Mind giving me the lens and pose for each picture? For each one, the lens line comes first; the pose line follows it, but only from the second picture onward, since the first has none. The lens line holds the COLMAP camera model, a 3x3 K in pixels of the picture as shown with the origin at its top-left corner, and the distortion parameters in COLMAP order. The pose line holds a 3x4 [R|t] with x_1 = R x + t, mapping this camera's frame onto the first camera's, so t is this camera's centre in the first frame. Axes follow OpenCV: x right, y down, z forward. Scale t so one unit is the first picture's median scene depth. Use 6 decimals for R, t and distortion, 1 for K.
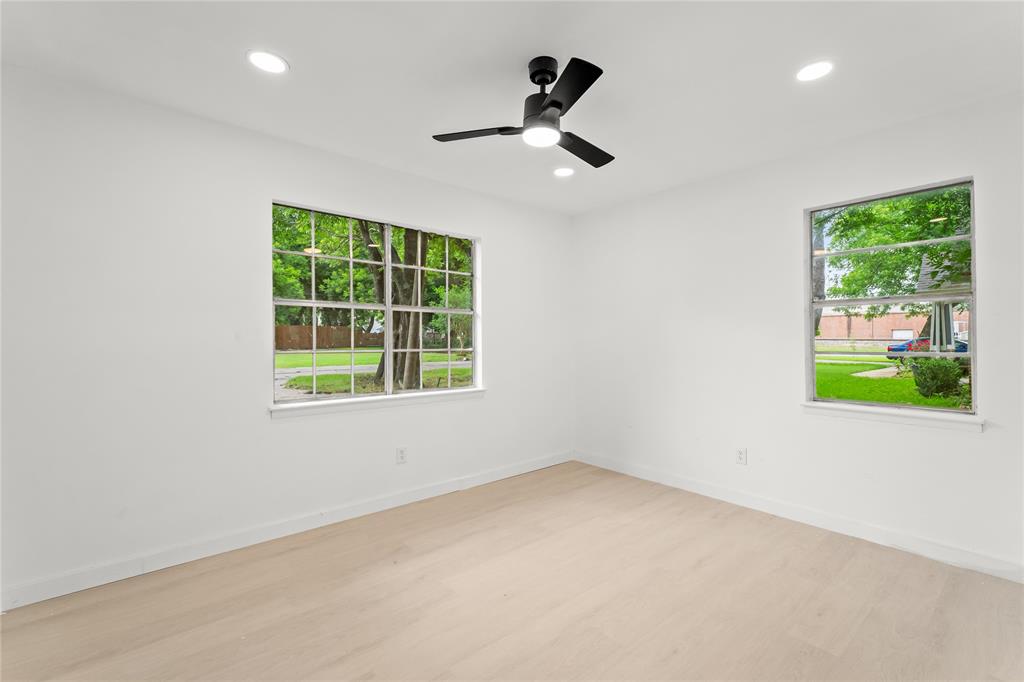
lens RADIAL K [[441.3, 0, 512.0], [0, 441.3, 341.0], [0, 0, 1]] dist [0.000358, 0.000124]
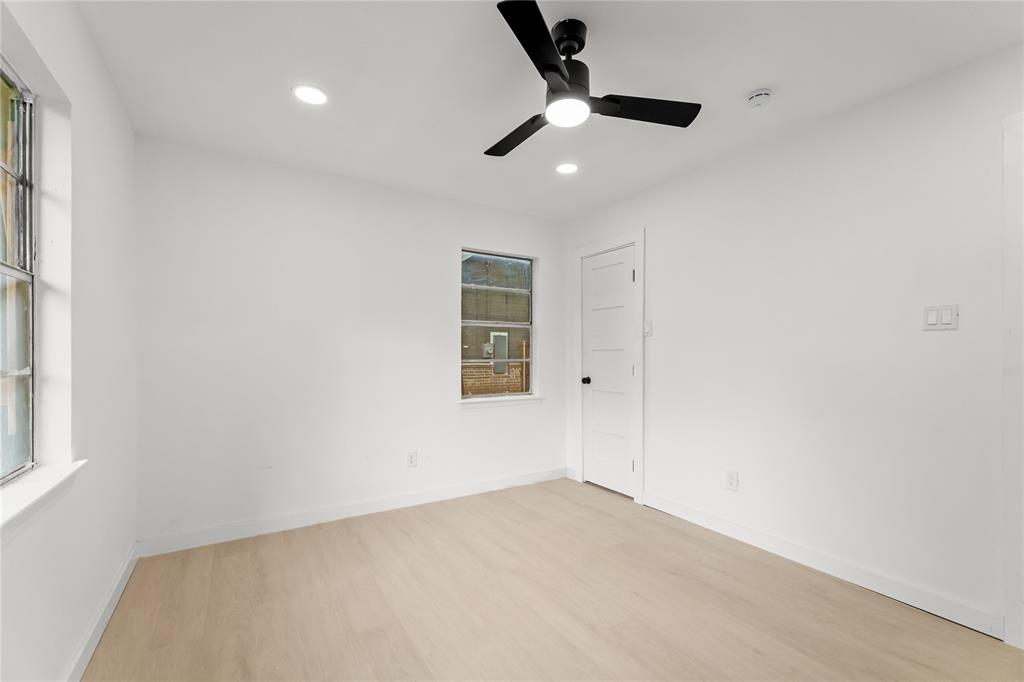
lens RADIAL K [[436.0, 0, 510.1], [0, 436.0, 354.4], [0, 0, 1]] dist [0.019258, -0.000004]
pose [[0.147180, -0.005998, 0.989092, -0.642522], [-0.003991, 0.999970, 0.006658, -0.002346], [-0.989102, -0.004927, 0.147152, 0.799056]]
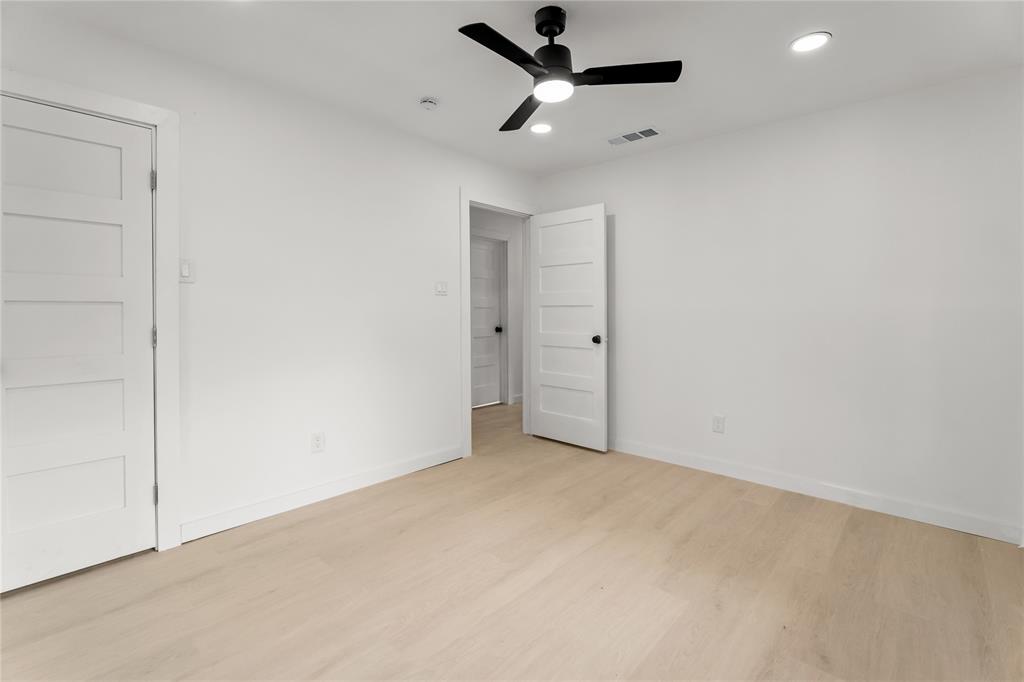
lens RADIAL K [[456.1, 0, 509.0], [0, 456.1, 316.5], [0, 0, 1]] dist [-0.000872, 0.000022]
pose [[-0.993207, 0.000924, -0.116357, 0.232616], [0.001230, 0.999996, -0.002555, 0.020529], [0.116354, -0.002681, -0.993204, 1.583136]]
